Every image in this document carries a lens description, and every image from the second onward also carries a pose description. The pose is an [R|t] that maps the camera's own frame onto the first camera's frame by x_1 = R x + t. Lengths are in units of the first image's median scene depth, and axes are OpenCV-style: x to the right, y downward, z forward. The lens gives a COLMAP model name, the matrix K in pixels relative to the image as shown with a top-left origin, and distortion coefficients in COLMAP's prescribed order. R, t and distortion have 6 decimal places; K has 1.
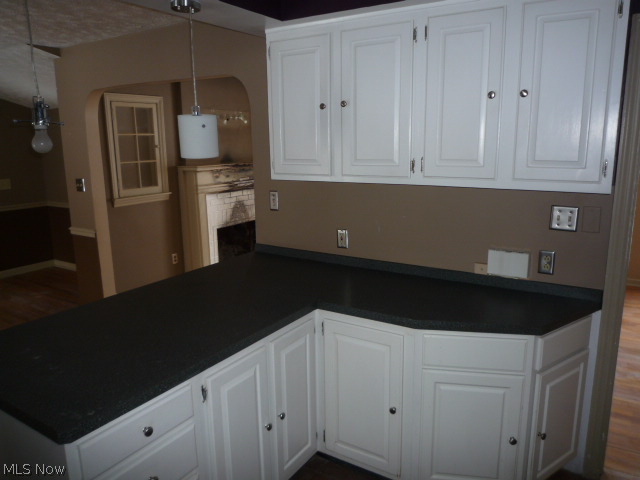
lens RADIAL K [[481.7, 0, 319.9], [0, 481.7, 241.0], [0, 0, 1]] dist [-0.042667, -0.003682]
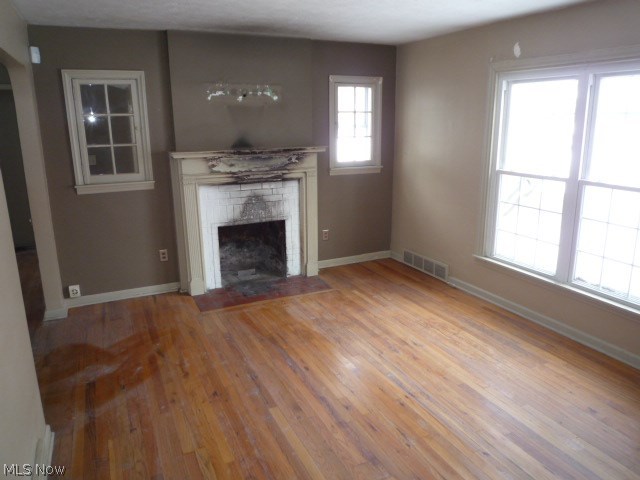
lens RADIAL K [[481.7, 0, 320.9], [0, 481.7, 239.0], [0, 0, 1]] dist [-0.042667, -0.003682]
pose [[0.851737, 0.136627, -0.505843, 0.385982], [-0.113101, 0.990586, 0.077115, -0.093858], [0.511617, -0.008470, 0.859172, 0.382511]]
